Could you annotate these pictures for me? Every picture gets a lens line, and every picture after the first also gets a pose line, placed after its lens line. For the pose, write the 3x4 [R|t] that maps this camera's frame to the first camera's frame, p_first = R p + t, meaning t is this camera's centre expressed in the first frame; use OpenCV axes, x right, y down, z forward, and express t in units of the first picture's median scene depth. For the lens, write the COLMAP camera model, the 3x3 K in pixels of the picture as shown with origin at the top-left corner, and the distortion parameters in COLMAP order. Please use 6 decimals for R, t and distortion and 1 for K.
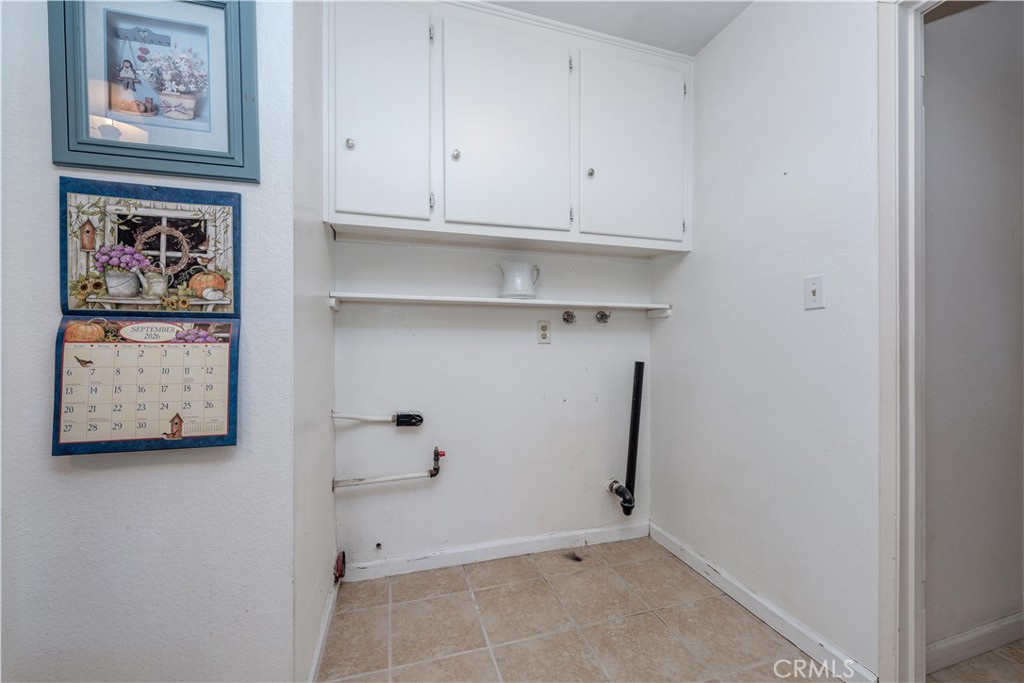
lens RADIAL K [[386.0, 0, 511.5], [0, 386.0, 345.5], [0, 0, 1]] dist [-0.001589, 0.000007]
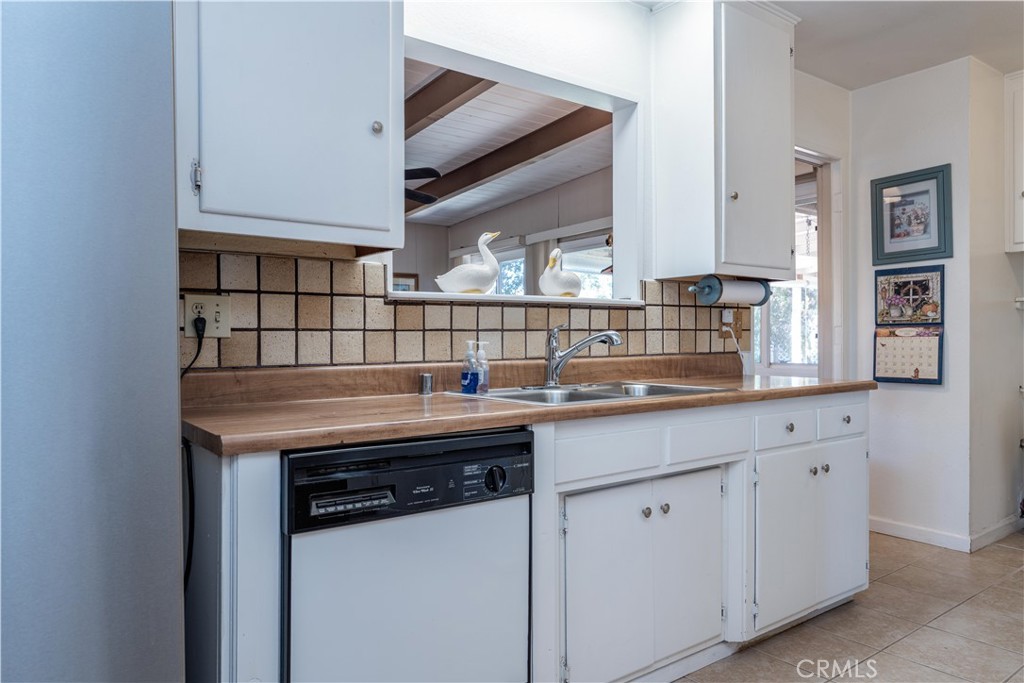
lens RADIAL K [[677.9, 0, 510.7], [0, 677.9, 349.6], [0, 0, 1]] dist [-0.002357, 0.000793]
pose [[0.338474, 0.004680, -0.940964, 2.028528], [0.001915, 0.999982, 0.005663, 0.041072], [0.940974, -0.003718, 0.338459, -2.539935]]
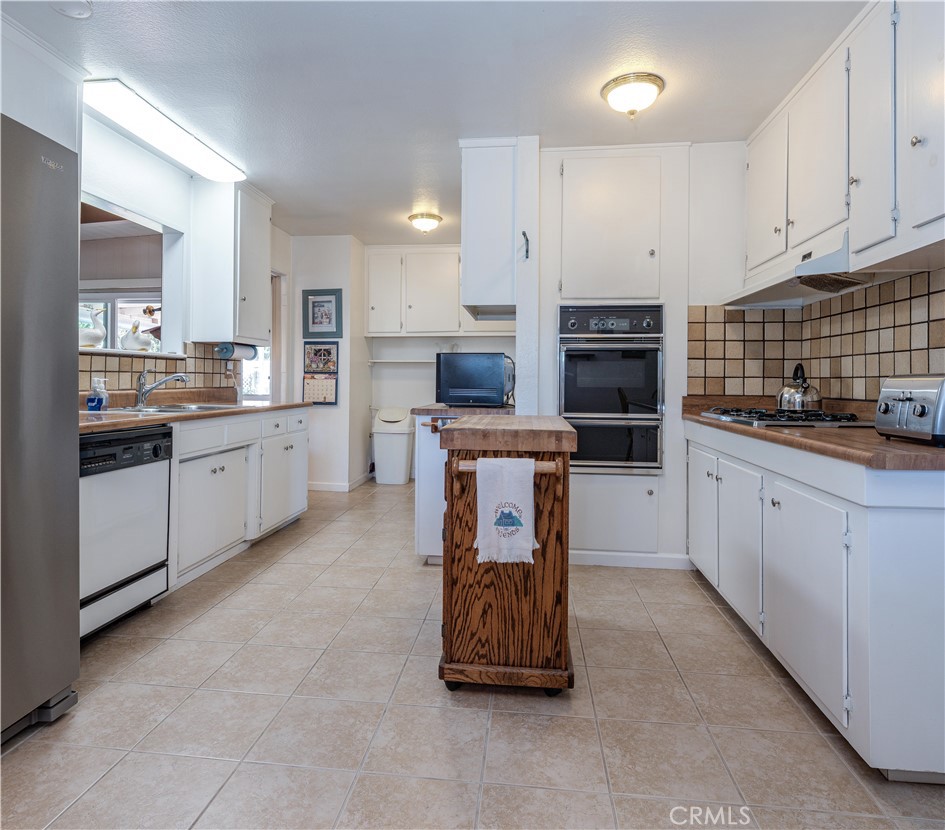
lens RADIAL K [[587.9, 0, 469.7], [0, 587.9, 376.8], [0, 0, 1]] dist [0.055313, 0.001163]
pose [[0.921288, 0.001452, -0.388879, 2.995306], [-0.008060, 0.999850, -0.015361, 0.051557], [0.388798, 0.017287, 0.921161, -4.187274]]
